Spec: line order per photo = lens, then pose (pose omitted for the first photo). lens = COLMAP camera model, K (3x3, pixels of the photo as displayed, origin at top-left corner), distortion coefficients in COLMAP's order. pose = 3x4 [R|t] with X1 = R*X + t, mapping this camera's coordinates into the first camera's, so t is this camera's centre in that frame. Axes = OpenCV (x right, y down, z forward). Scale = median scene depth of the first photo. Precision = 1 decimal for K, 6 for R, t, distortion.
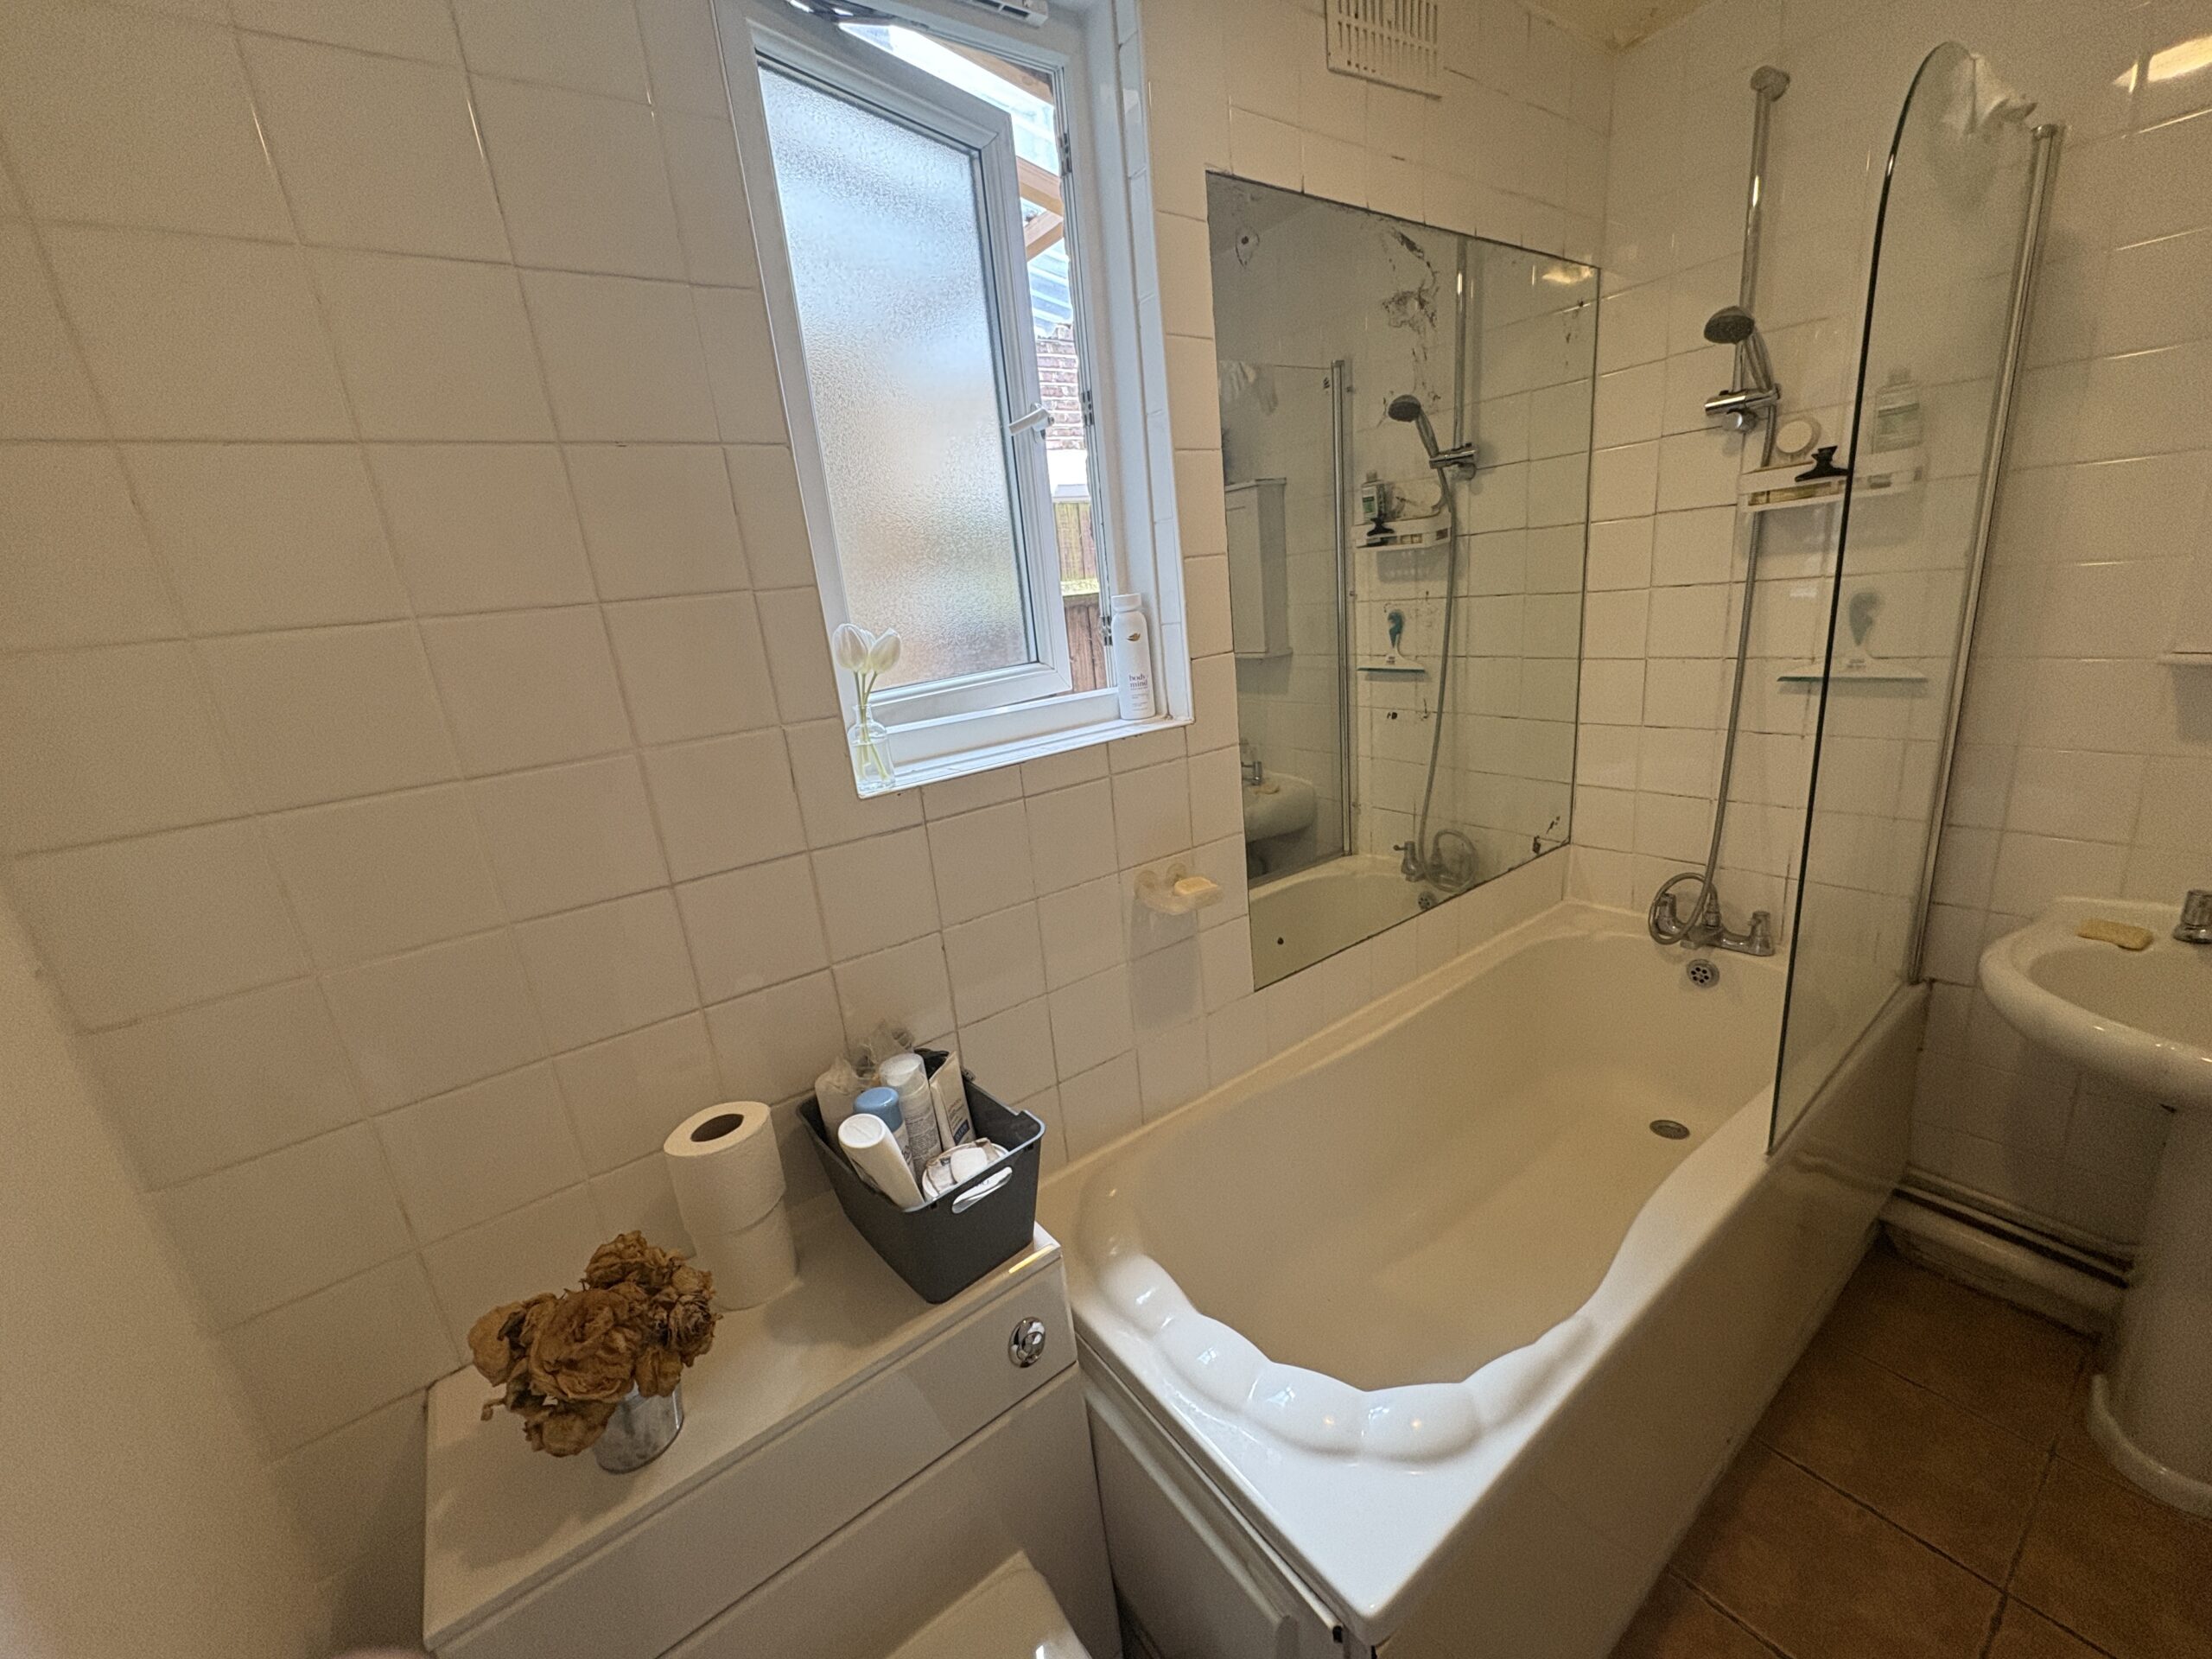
lens RADIAL K [[879.5, 0, 1104.4], [0, 879.5, 833.0], [0, 0, 1]] dist [0.001620, -0.000086]
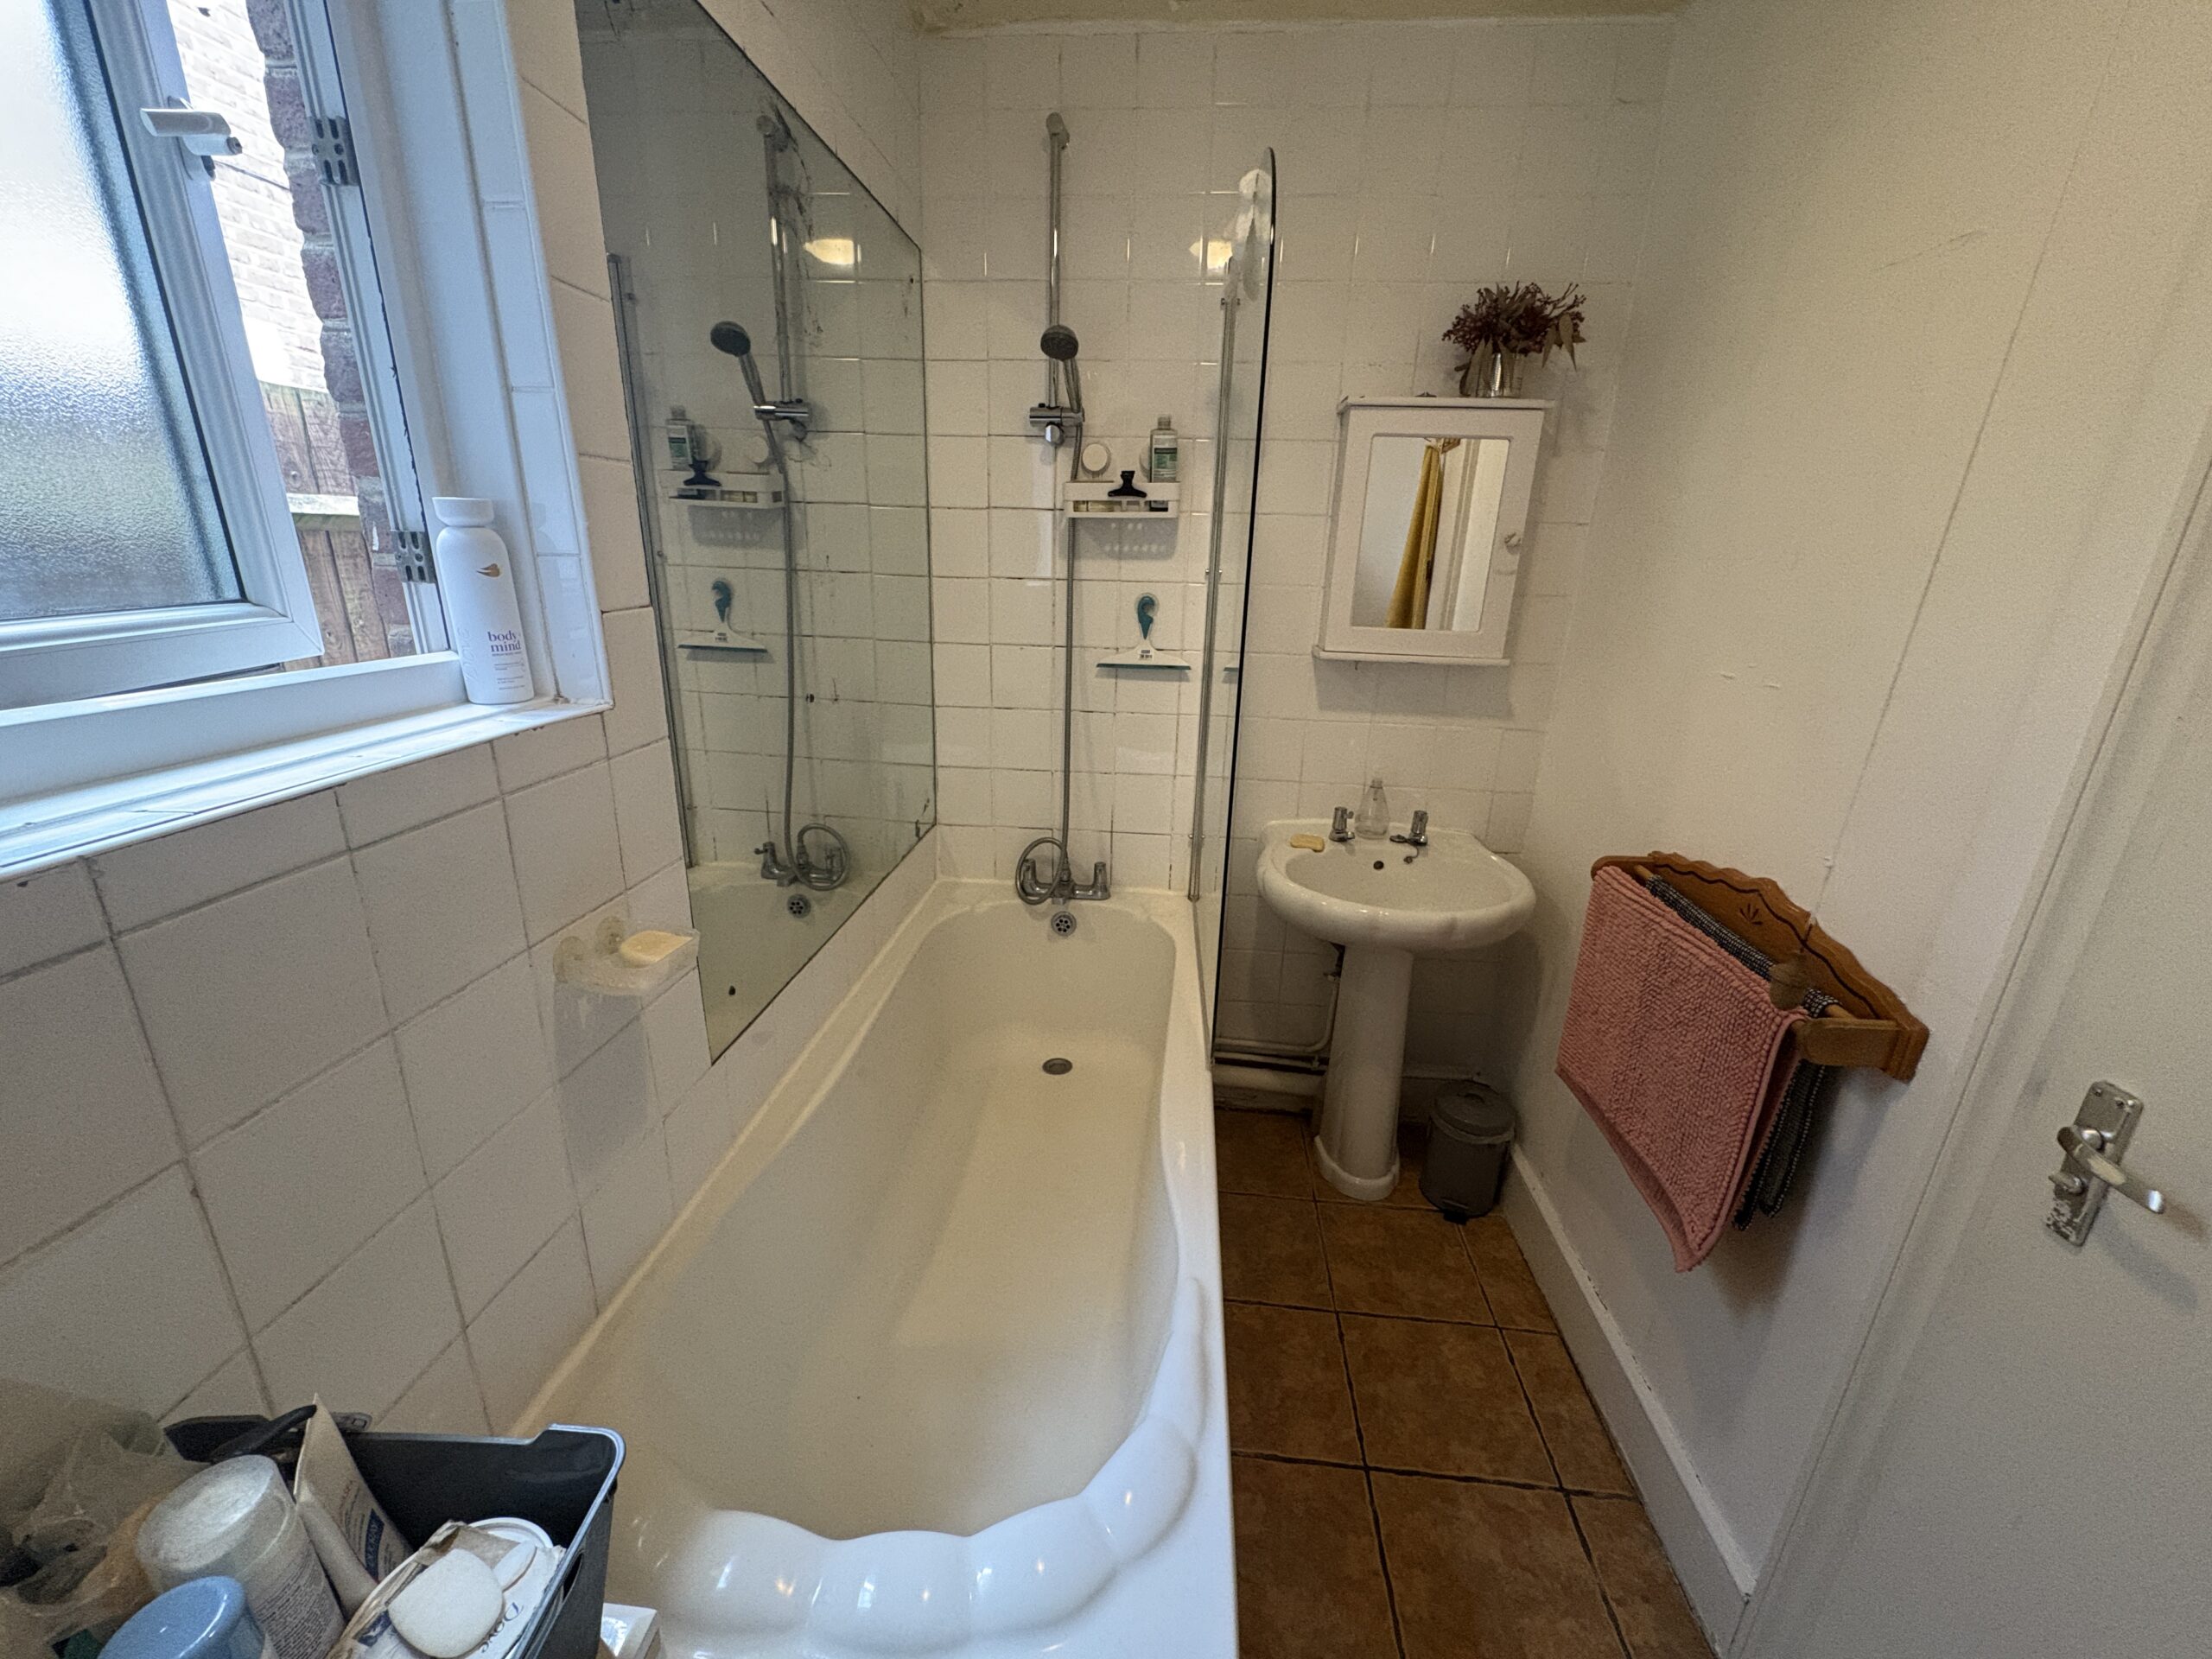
lens RADIAL K [[879.5, 0, 1104.4], [0, 879.5, 833.0], [0, 0, 1]] dist [0.001620, -0.000086]
pose [[0.656513, -0.120651, 0.744604, -0.120148], [0.112954, 0.991720, 0.061102, -0.020714], [-0.745810, 0.043992, 0.664704, 0.199932]]
